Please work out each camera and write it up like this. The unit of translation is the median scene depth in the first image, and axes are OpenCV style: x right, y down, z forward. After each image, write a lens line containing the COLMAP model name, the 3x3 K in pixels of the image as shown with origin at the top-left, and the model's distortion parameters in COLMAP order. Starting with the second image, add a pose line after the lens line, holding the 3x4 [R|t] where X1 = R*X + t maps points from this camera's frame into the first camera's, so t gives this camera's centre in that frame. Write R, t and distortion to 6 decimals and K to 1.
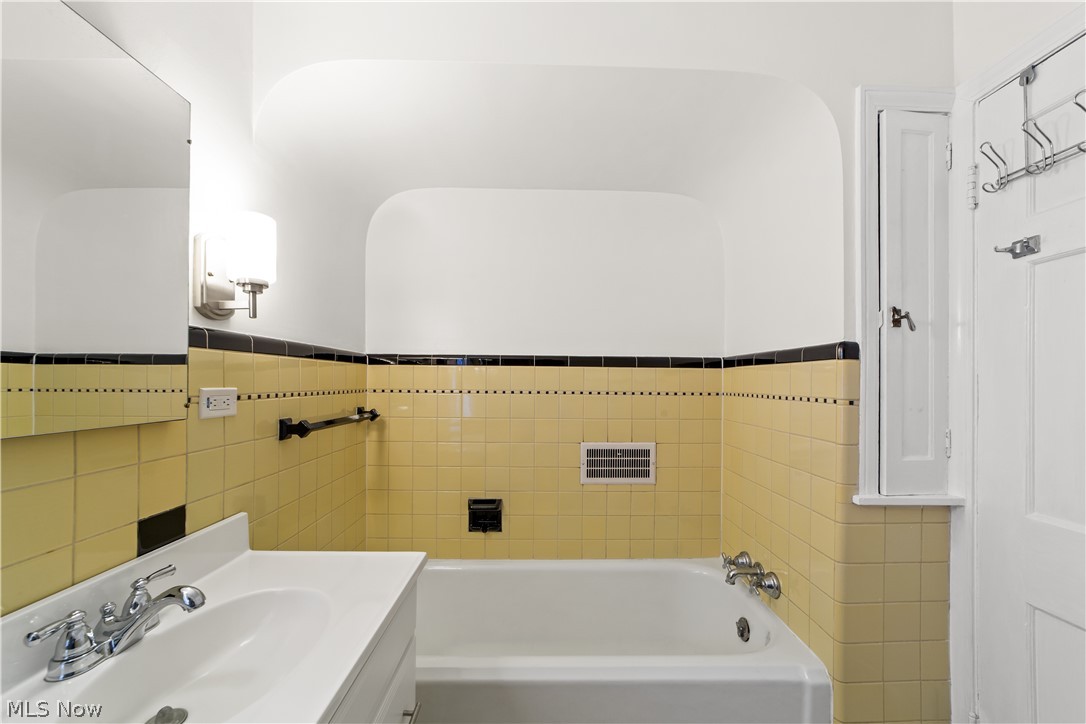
lens RADIAL K [[422.2, 0, 539.8], [0, 422.2, 371.8], [0, 0, 1]] dist [-0.028241, 0.014606]
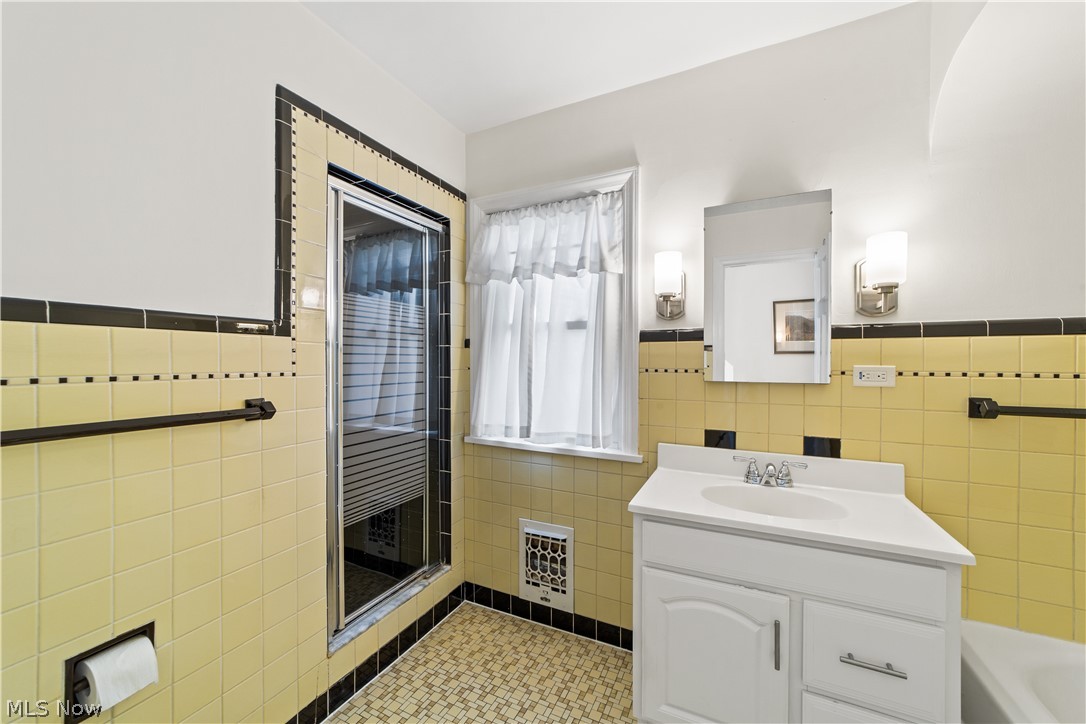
lens RADIAL K [[422.2, 0, 539.8], [0, 422.2, 371.8], [0, 0, 1]] dist [-0.028241, 0.014606]
pose [[-0.440096, 0.021326, -0.897697, 0.965668], [0.012455, 0.999767, 0.017645, 0.020545], [0.897864, -0.003415, -0.440259, 0.611711]]
